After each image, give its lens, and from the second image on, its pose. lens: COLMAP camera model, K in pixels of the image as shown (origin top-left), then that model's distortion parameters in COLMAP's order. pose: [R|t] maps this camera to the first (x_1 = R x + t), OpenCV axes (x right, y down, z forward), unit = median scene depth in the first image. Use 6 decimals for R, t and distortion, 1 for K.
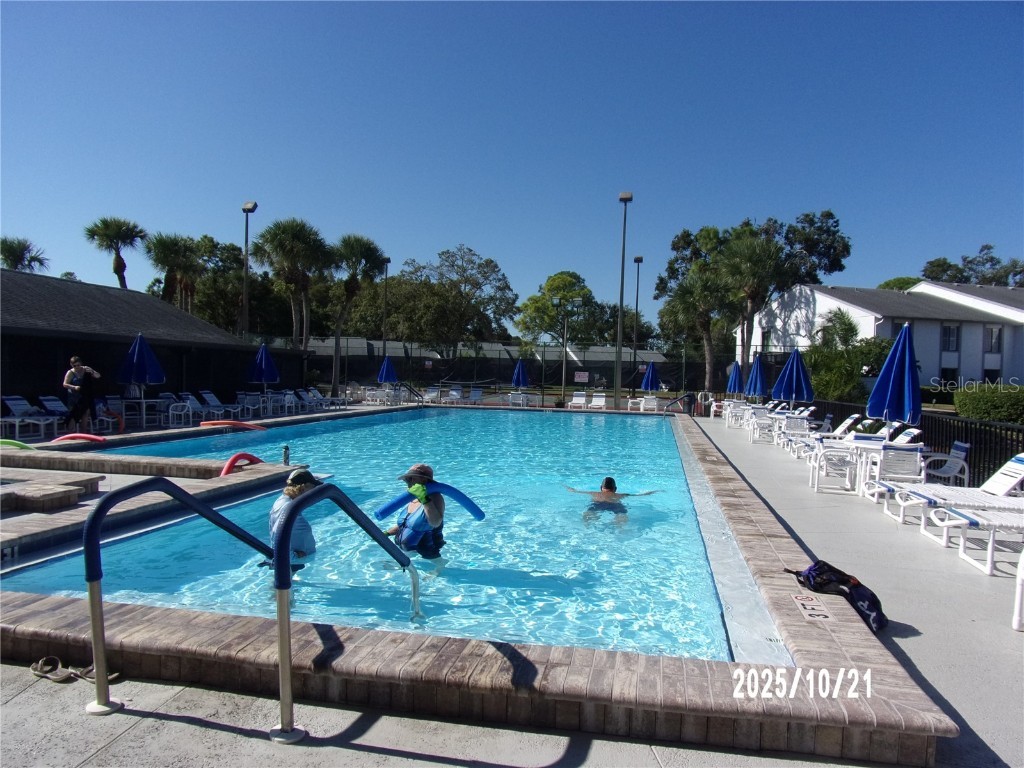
lens RADIAL K [[733.2, 0, 512.0], [0, 733.2, 384.0], [0, 0, 1]] dist [-0.041357, -0.001076]
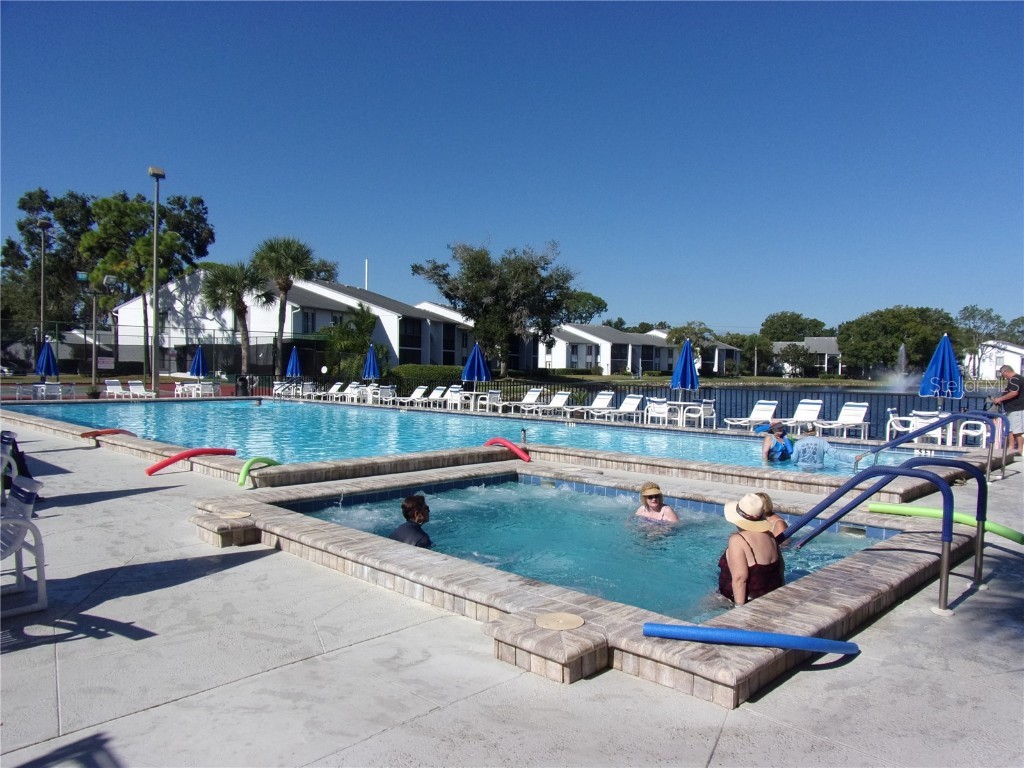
lens RADIAL K [[732.9, 0, 512.0], [0, 732.9, 384.0], [0, 0, 1]] dist [0.058537, 0.002410]
pose [[0.547429, -0.042136, 0.835790, -0.245468], [0.016419, 0.999080, 0.039614, -0.007583], [-0.836691, -0.007963, 0.547618, 0.048414]]
